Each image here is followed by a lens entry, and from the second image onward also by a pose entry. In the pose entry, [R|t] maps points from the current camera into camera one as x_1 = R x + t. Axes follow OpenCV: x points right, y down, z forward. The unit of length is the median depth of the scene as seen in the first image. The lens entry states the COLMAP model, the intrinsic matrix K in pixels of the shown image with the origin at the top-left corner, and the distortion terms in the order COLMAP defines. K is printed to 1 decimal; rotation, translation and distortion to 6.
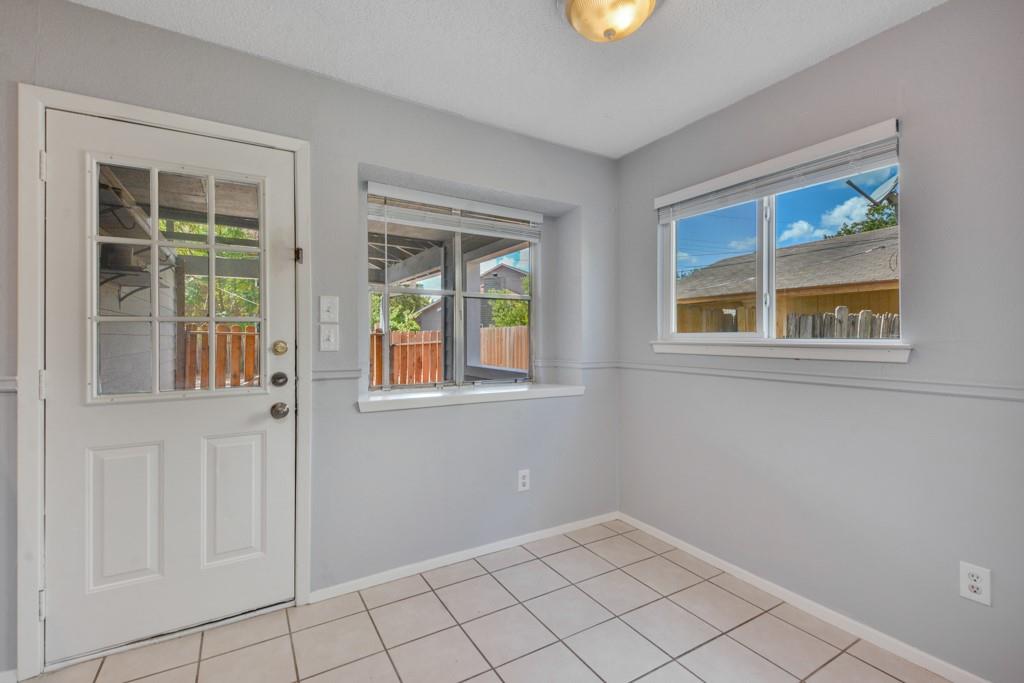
lens RADIAL K [[455.9, 0, 511.2], [0, 455.9, 330.9], [0, 0, 1]] dist [-0.004997, -0.002128]
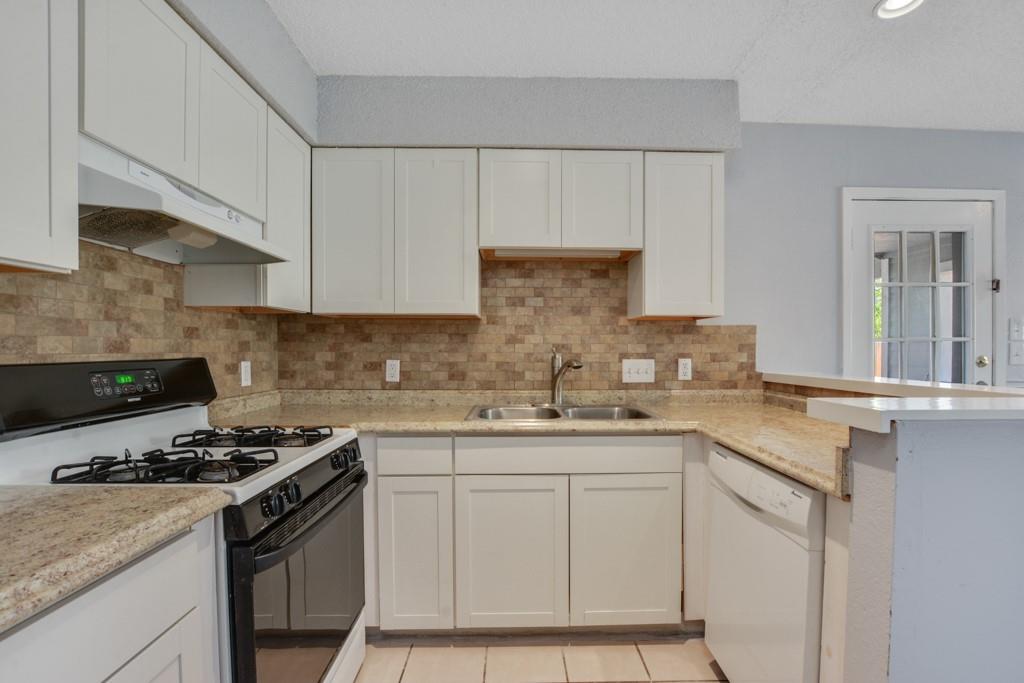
lens RADIAL K [[455.9, 0, 523.0], [0, 455.9, 355.0], [0, 0, 1]] dist [-0.004997, -0.002128]
pose [[0.867723, 0.006953, -0.496999, -0.969028], [0.005999, 0.999683, 0.024459, -0.018413], [0.497011, -0.024205, 0.867407, -0.681397]]
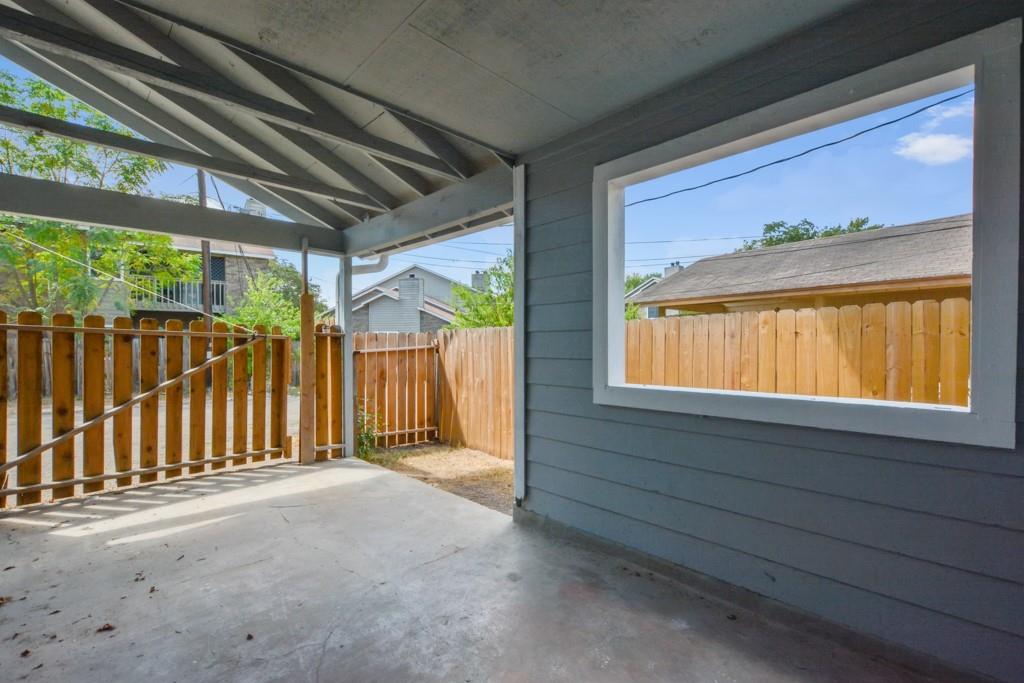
lens RADIAL K [[455.9, 0, 505.6], [0, 455.9, 350.3], [0, 0, 1]] dist [-0.004997, -0.002128]
pose [[0.972040, -0.002659, 0.234799, -0.836278], [-0.001218, 0.999865, 0.016364, 0.071935], [-0.234811, -0.016192, 0.971906, 1.359824]]
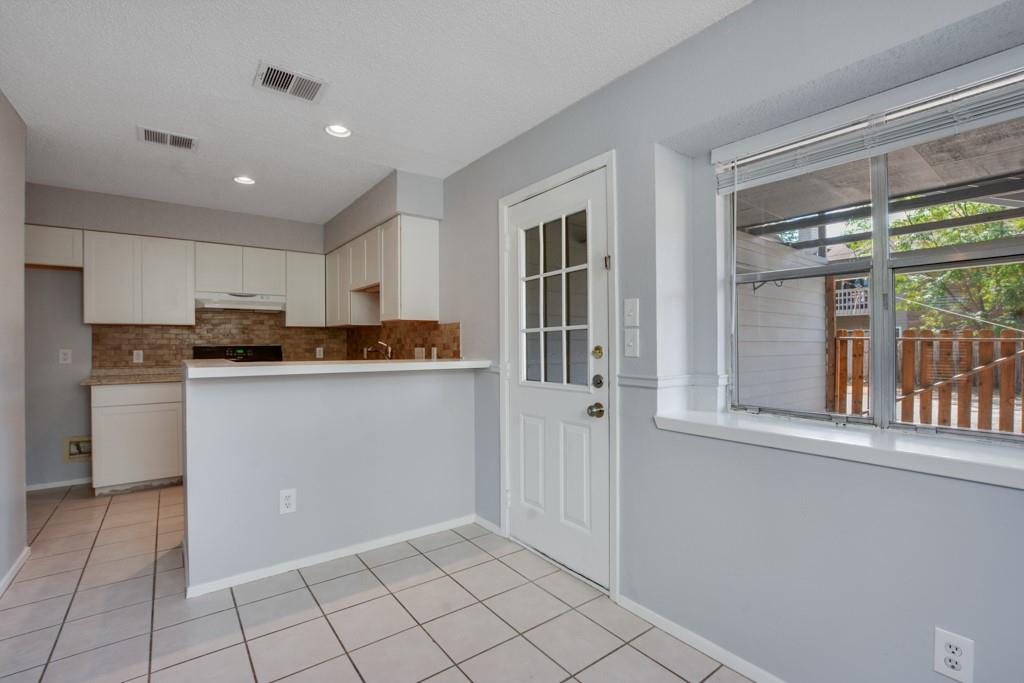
lens RADIAL K [[455.9, 0, 507.3], [0, 455.9, 346.4], [0, 0, 1]] dist [-0.004997, -0.002128]
pose [[0.101471, 0.002275, -0.994836, 0.546550], [0.014514, 0.999888, 0.003767, 0.015891], [0.994733, -0.014821, 0.101427, 0.666135]]
